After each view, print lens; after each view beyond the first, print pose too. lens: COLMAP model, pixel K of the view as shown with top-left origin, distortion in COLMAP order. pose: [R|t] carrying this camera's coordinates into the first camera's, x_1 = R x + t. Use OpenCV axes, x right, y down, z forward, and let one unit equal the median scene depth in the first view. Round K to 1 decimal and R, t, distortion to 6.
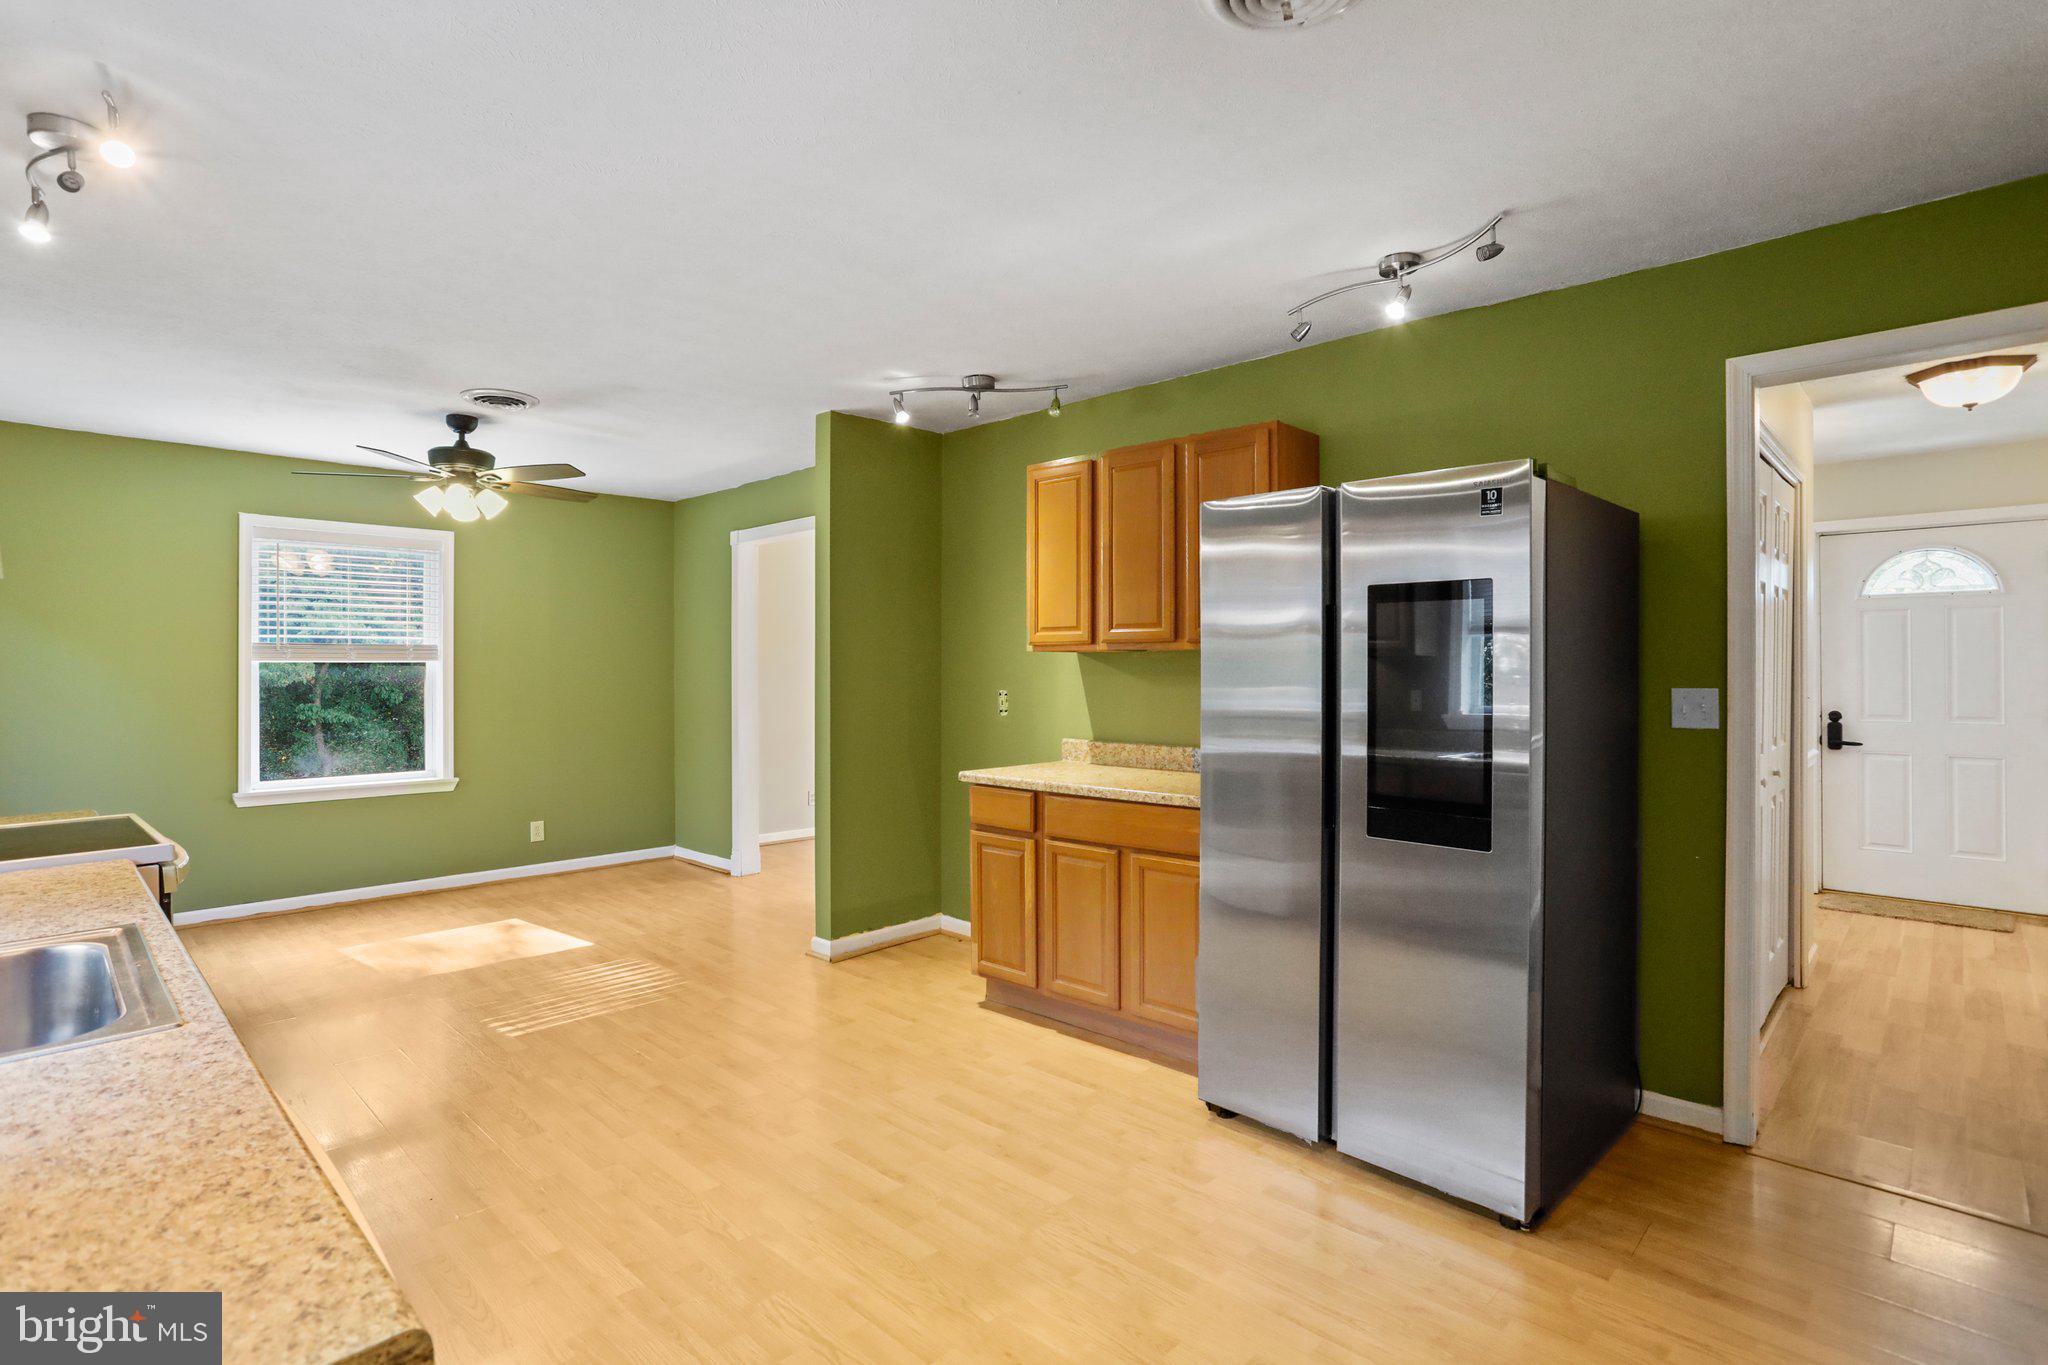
lens RADIAL K [[996.7, 0, 1007.0], [0, 996.7, 672.0], [0, 0, 1]] dist [-0.047979, 0.022705]
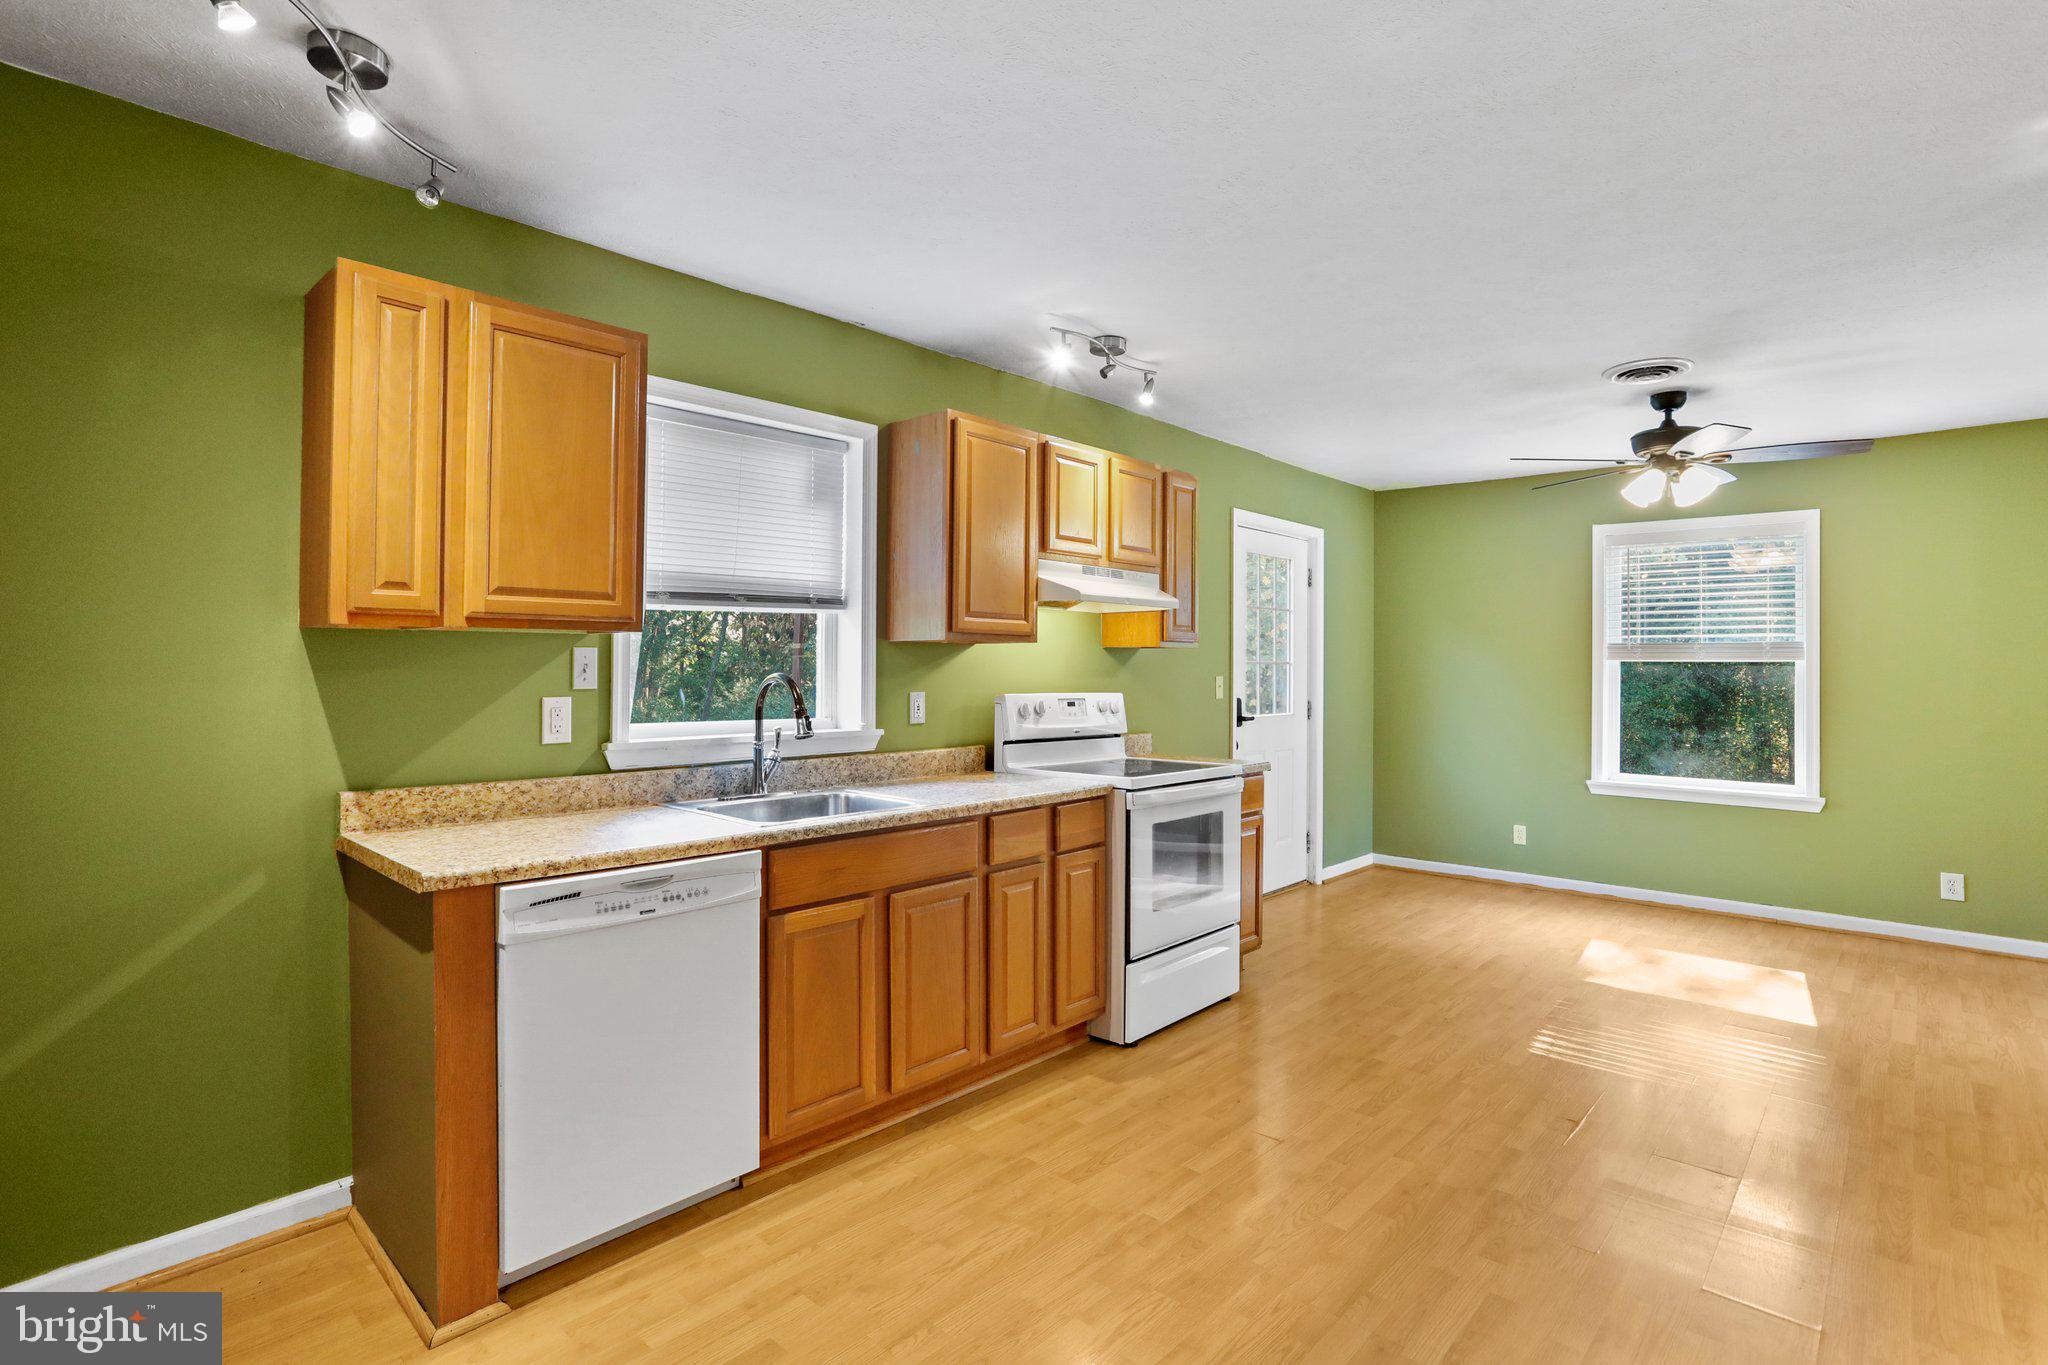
lens RADIAL K [[996.7, 0, 1025.6], [0, 996.7, 661.7], [0, 0, 1]] dist [-0.047979, 0.022705]
pose [[0.031781, -0.001443, -0.999494, 0.414412], [-0.011761, 0.999929, -0.001818, -0.000282], [0.999426, 0.011812, 0.031762, 0.456144]]
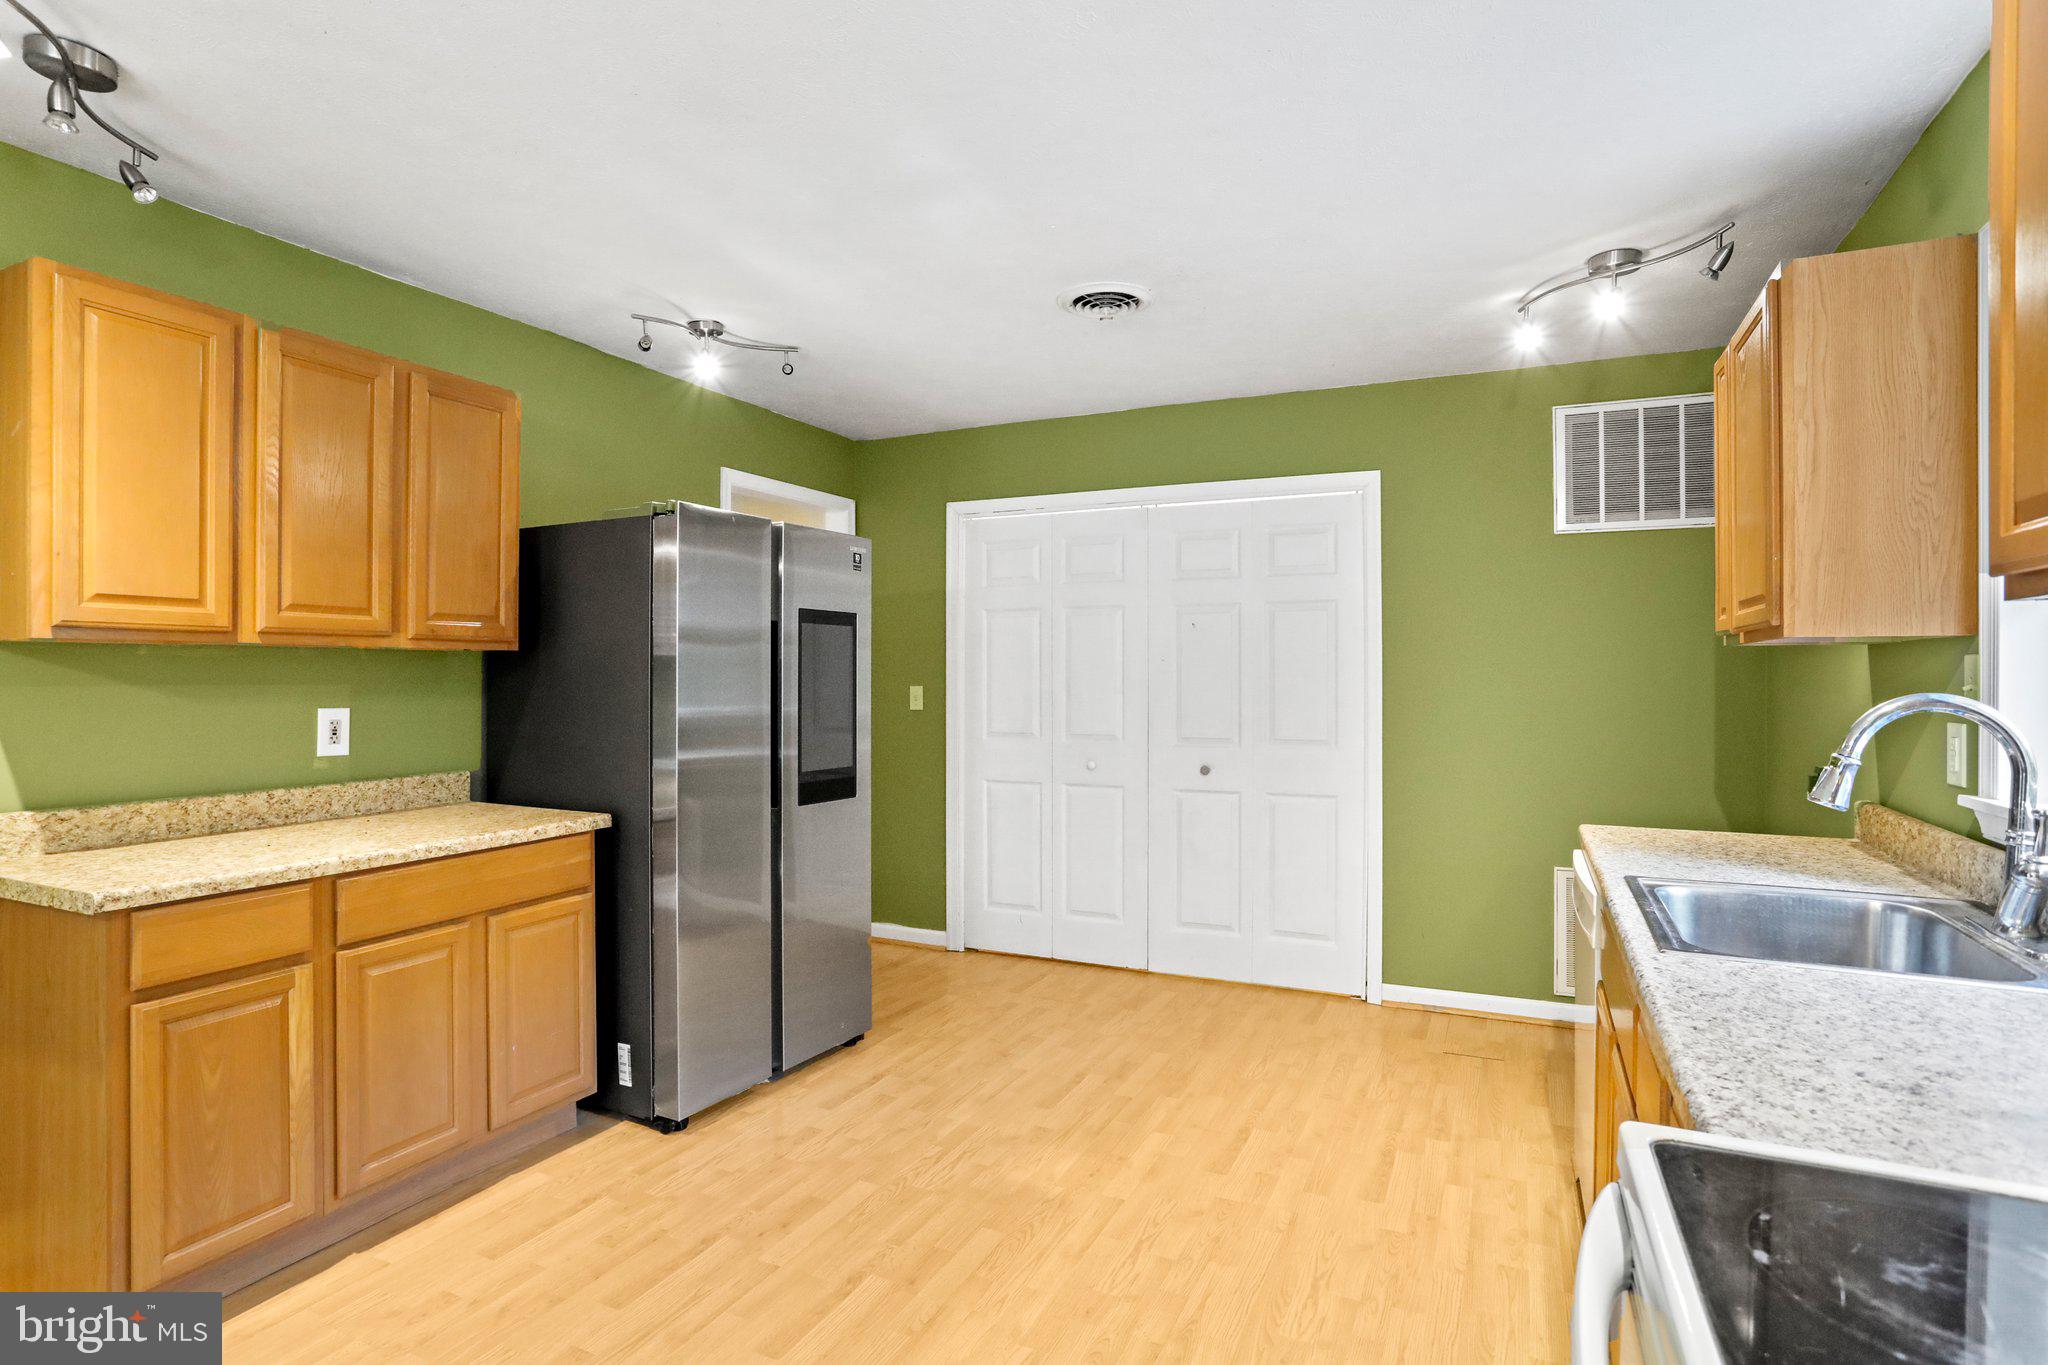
lens RADIAL K [[1049.4, 0, 1026.0], [0, 1049.4, 671.0], [0, 0, 1]] dist [-0.041680, 0.008044]
pose [[-0.324908, 0.005050, 0.945732, -0.684951], [0.004530, 0.999983, -0.003784, -0.000355], [-0.945735, 0.003055, -0.324926, 0.792802]]
